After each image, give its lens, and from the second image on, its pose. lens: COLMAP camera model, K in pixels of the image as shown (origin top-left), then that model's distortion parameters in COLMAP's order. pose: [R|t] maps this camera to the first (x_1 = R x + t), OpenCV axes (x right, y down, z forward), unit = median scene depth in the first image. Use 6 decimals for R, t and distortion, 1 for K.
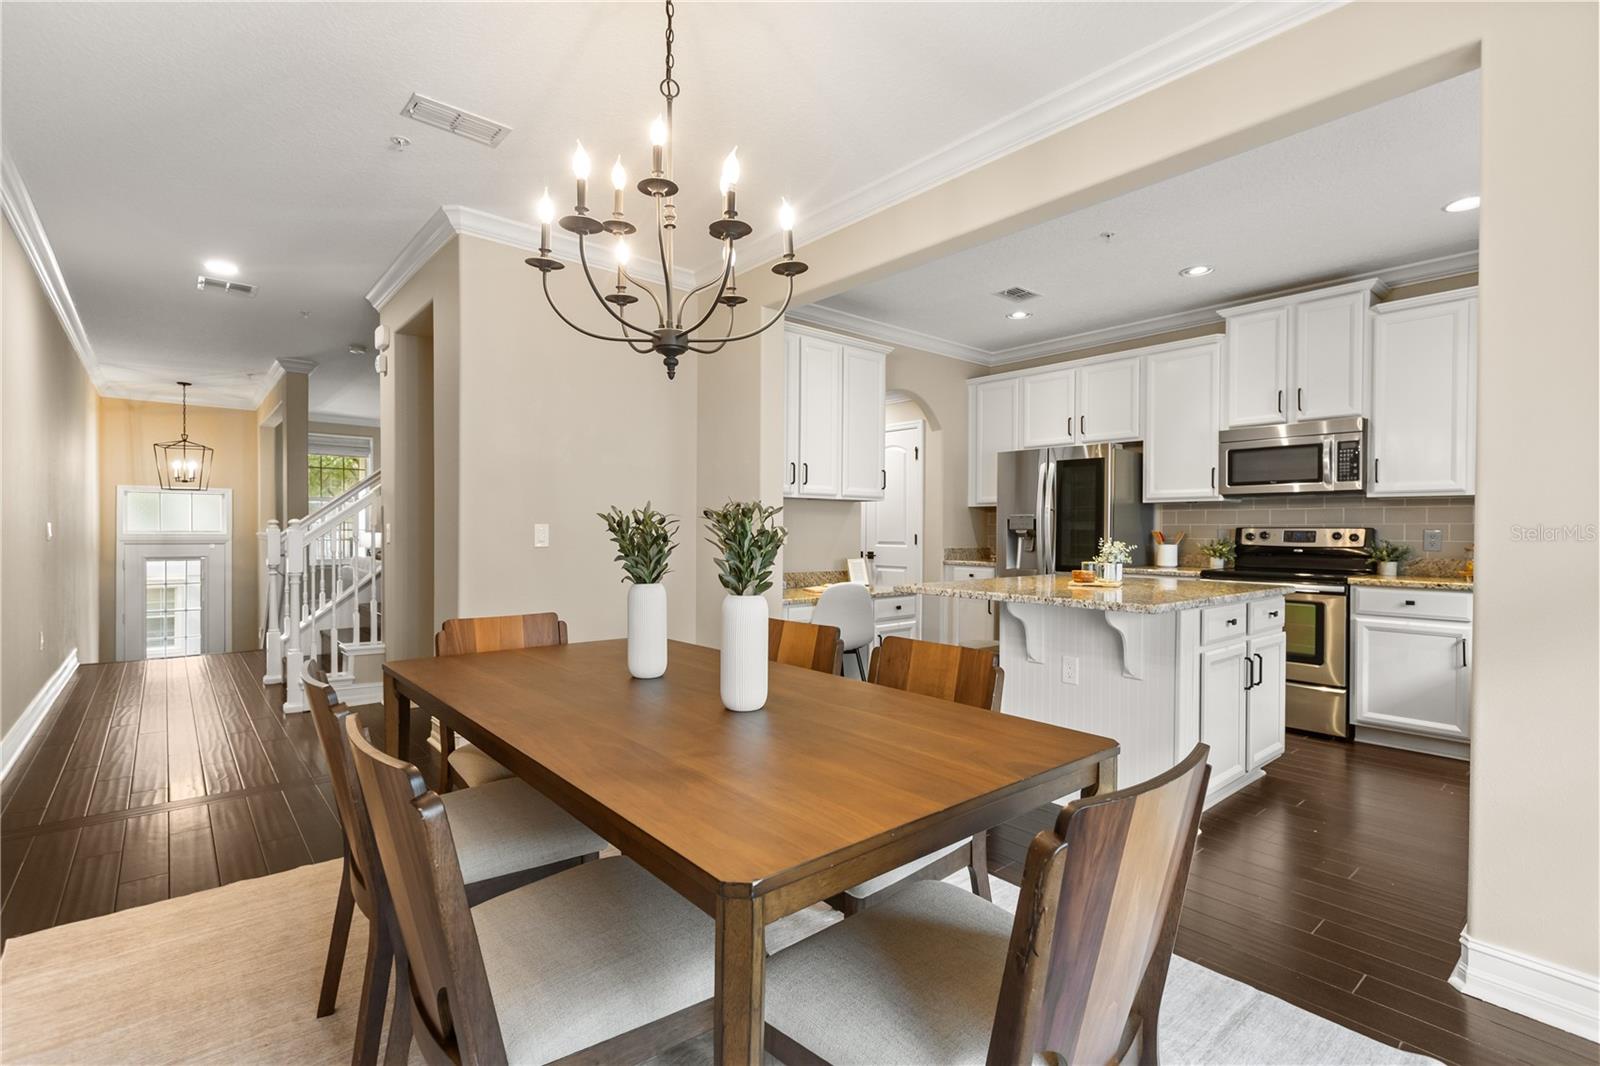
lens RADIAL K [[731.8, 0, 810.8], [0, 731.8, 534.5], [0, 0, 1]] dist [0.001823, 0.000330]
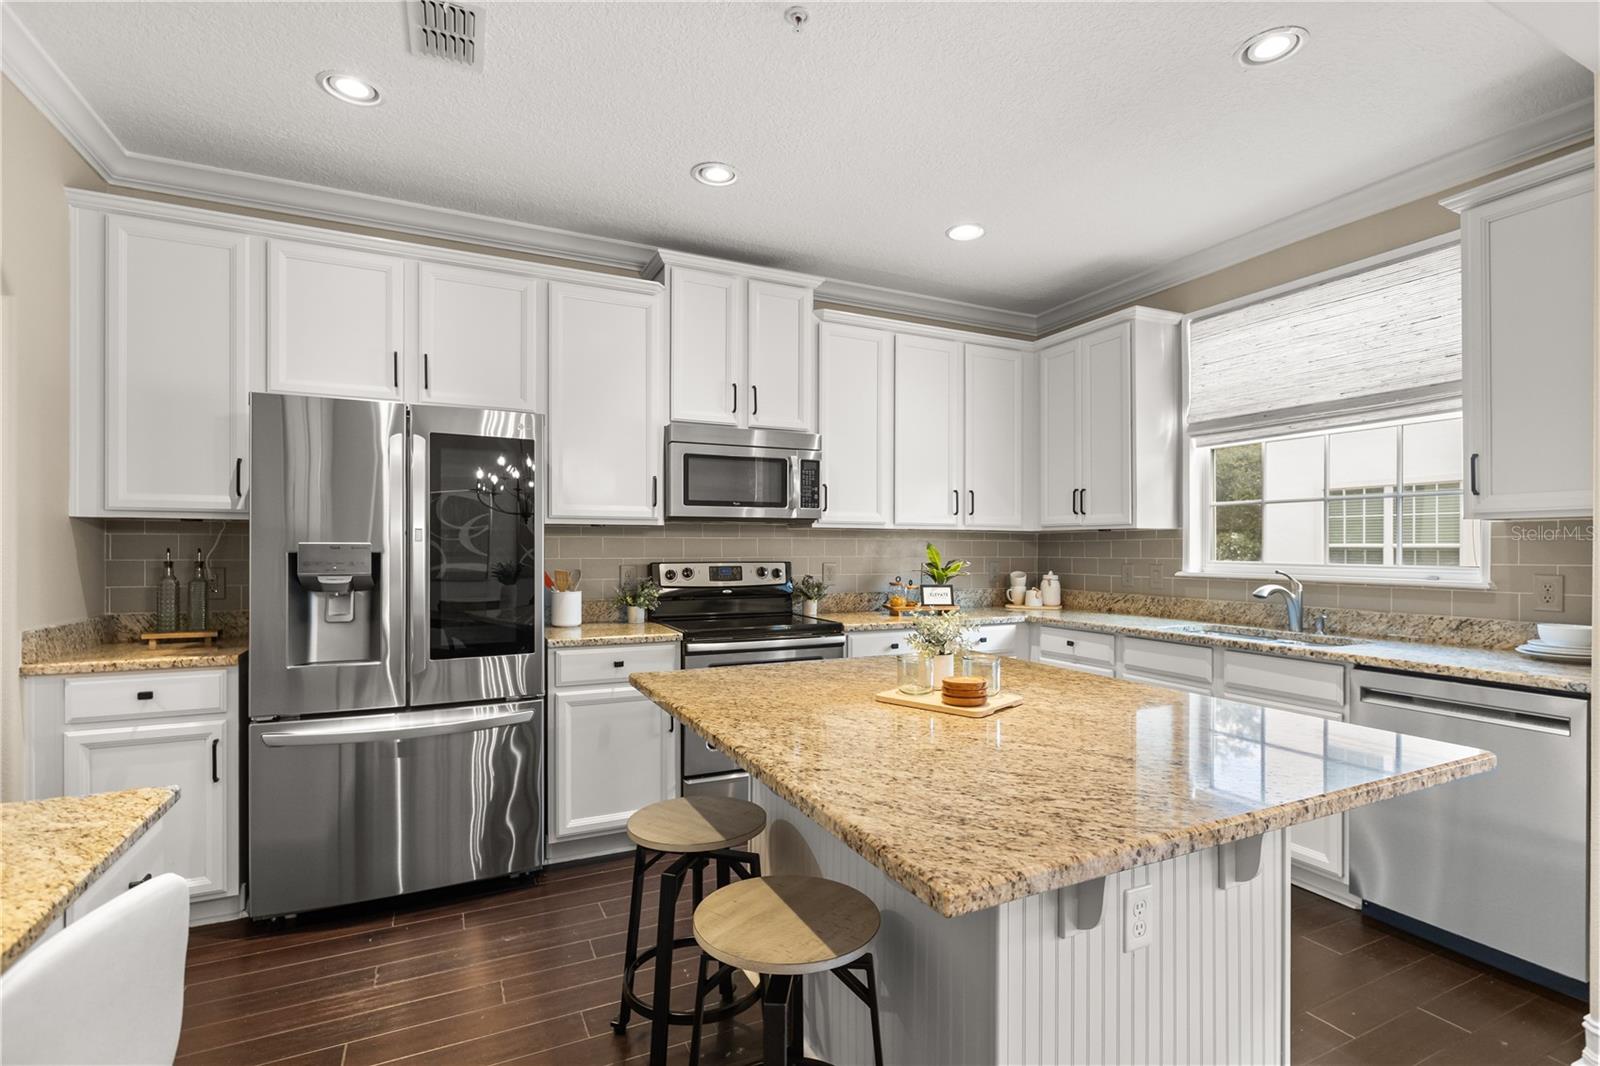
lens RADIAL K [[754.4, 0, 818.9], [0, 754.4, 545.8], [0, 0, 1]] dist [-0.001997, -0.000744]
pose [[0.256627, -0.003747, 0.966503, -0.092678], [0.005639, 0.999981, 0.002380, -0.028108], [-0.966494, 0.004840, 0.256643, 0.686666]]
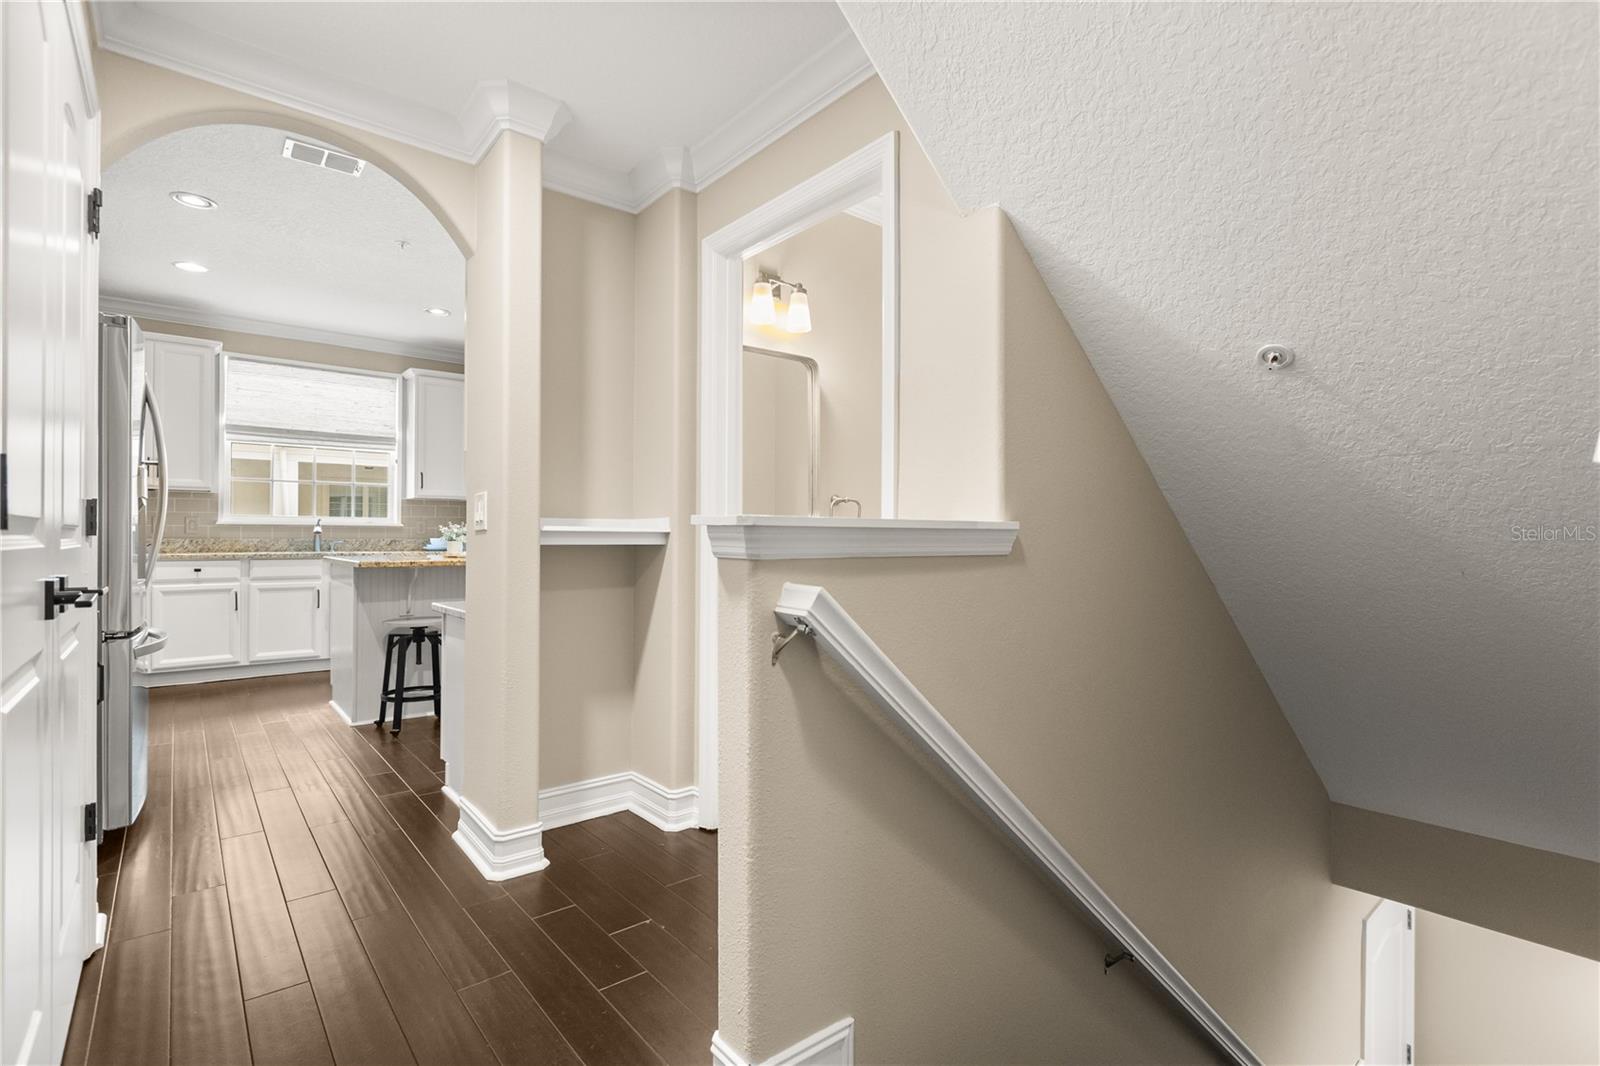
lens RADIAL K [[763.1, 0, 797.6], [0, 763.1, 530.6], [0, 0, 1]] dist [0.000032, -0.000617]
pose [[-0.999115, -0.005414, 0.041717, -0.196212], [-0.005663, 0.999967, -0.005859, 0.021022], [-0.041684, -0.006090, -0.999112, 1.719182]]
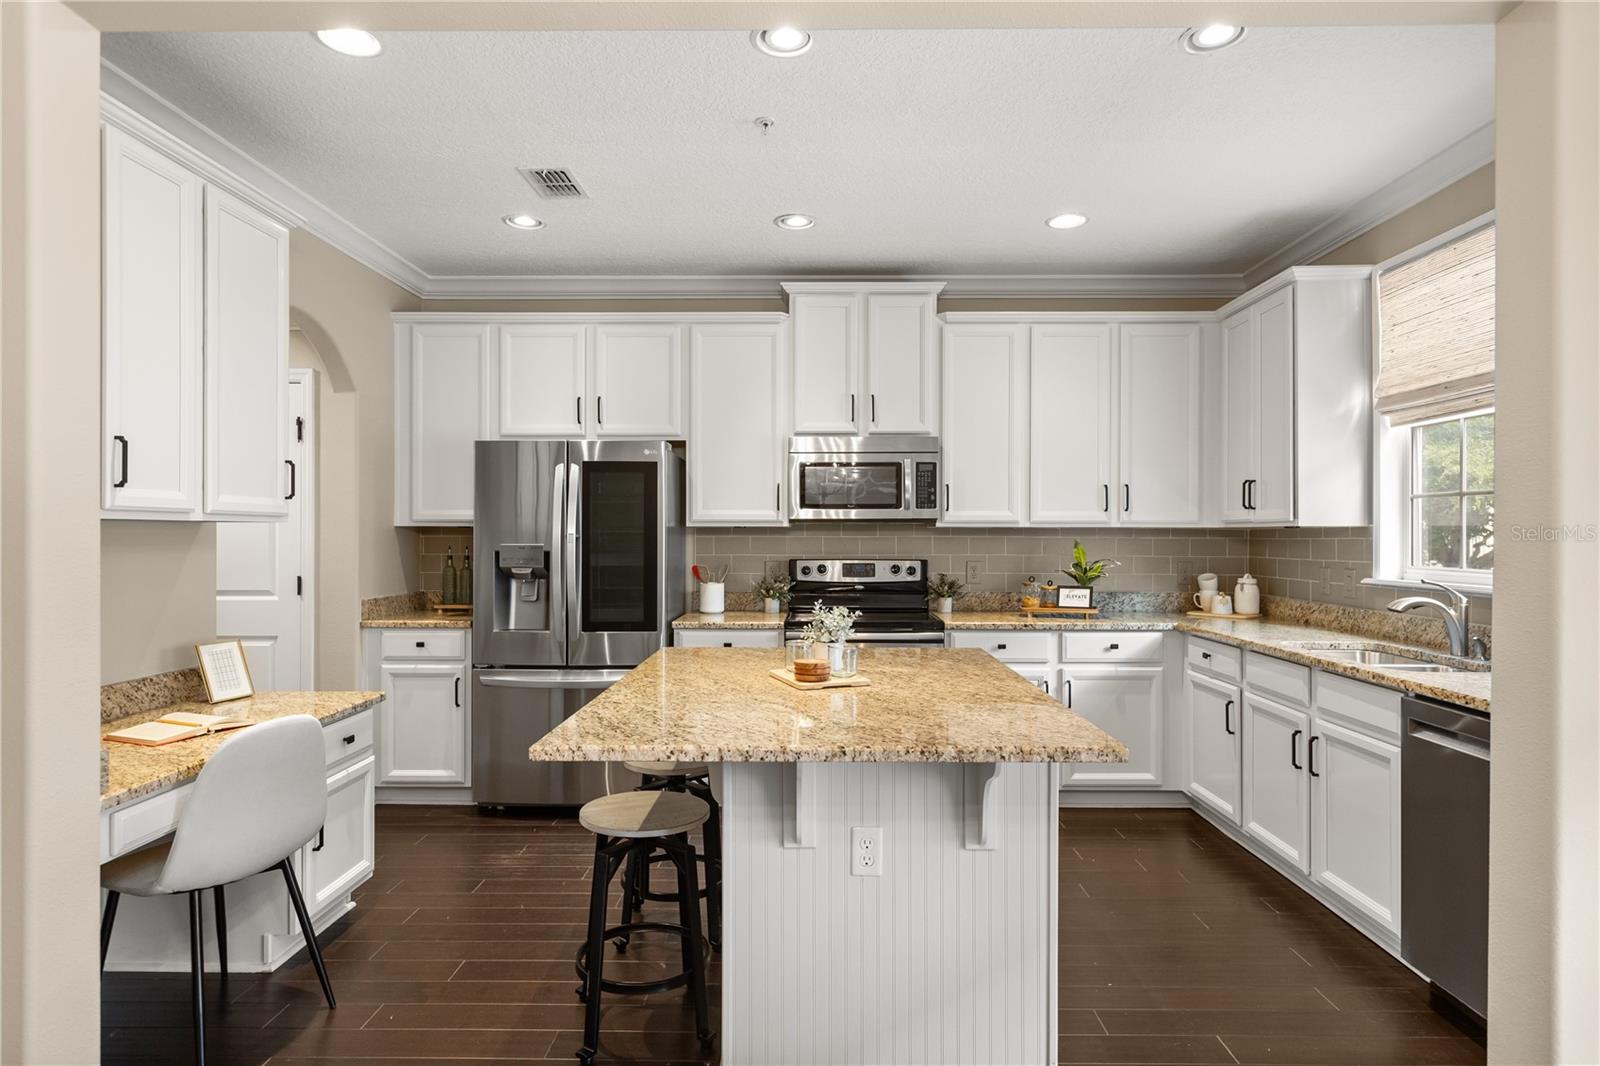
lens RADIAL K [[869.2, 0, 804.1], [0, 869.2, 531.3], [0, 0, 1]] dist [-0.000241, 0.000181]
pose [[0.668649, -0.002859, 0.743573, -0.117678], [0.007091, 0.999972, -0.002531, -0.039457], [-0.743544, 0.006965, 0.668650, 0.373452]]
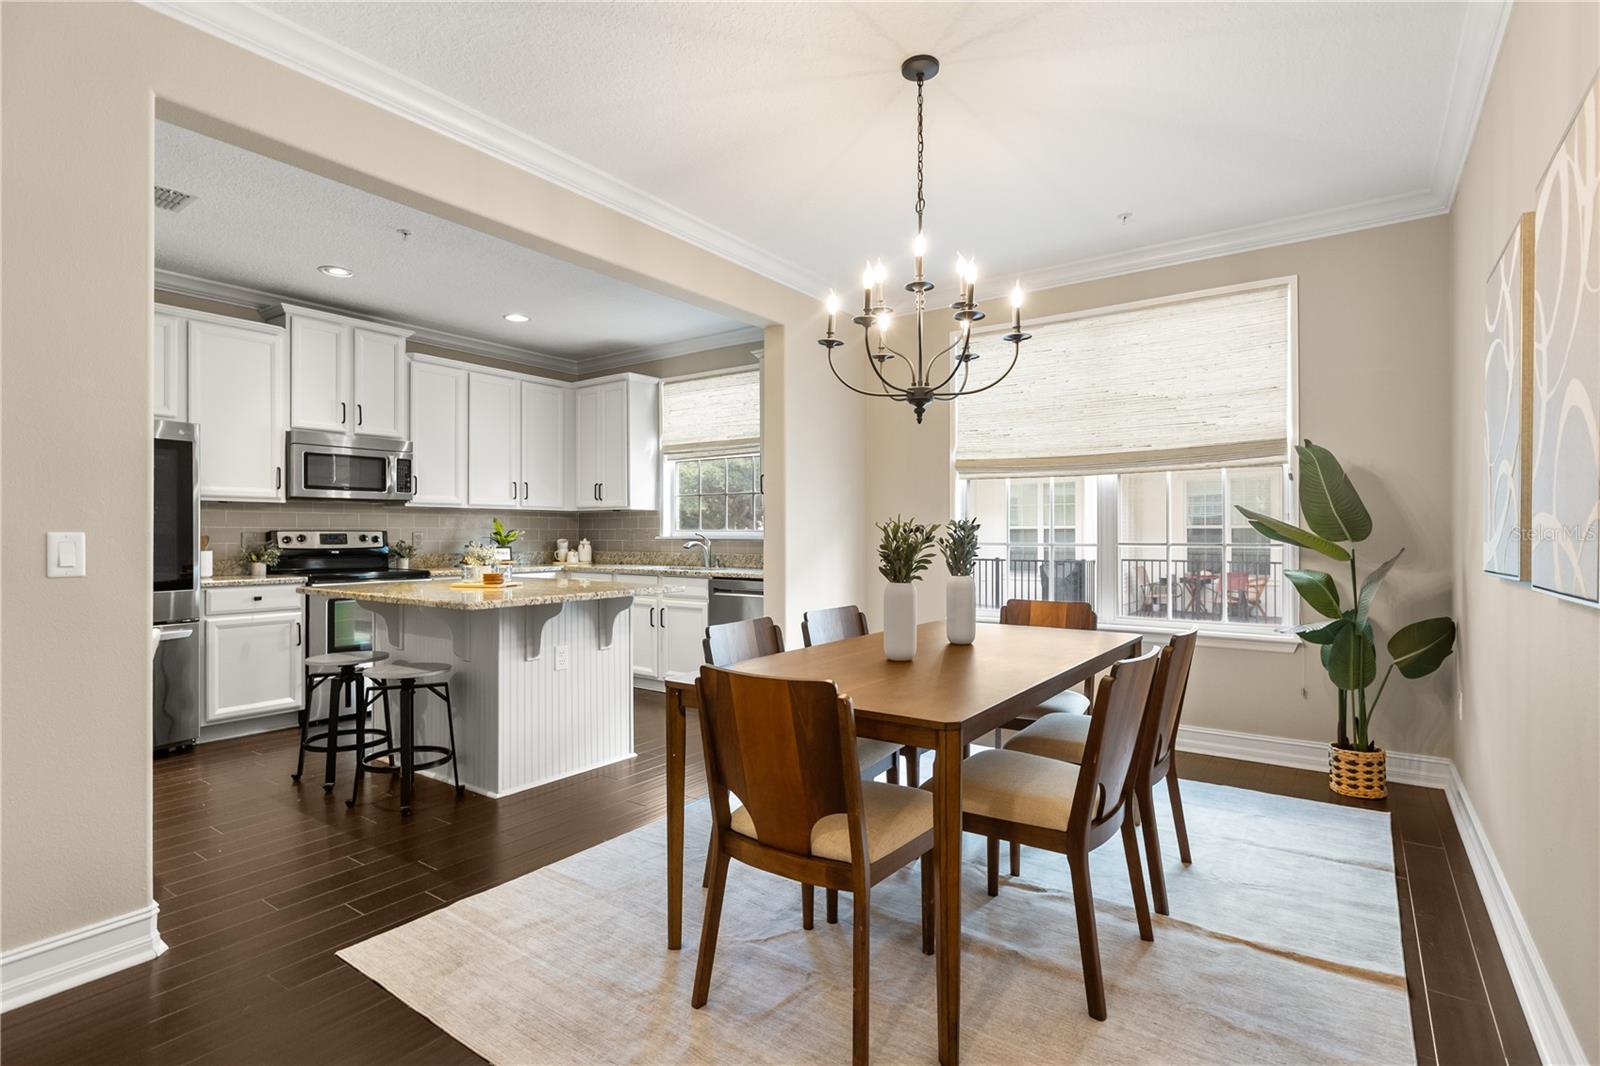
lens RADIAL K [[763.1, 0, 797.6], [0, 763.1, 530.6], [0, 0, 1]] dist [0.000032, -0.000617]
pose [[-0.227288, -0.002603, 0.973824, -0.572953], [0.005539, 0.999977, 0.003966, -0.010150], [-0.973812, 0.006295, -0.227268, 0.585013]]
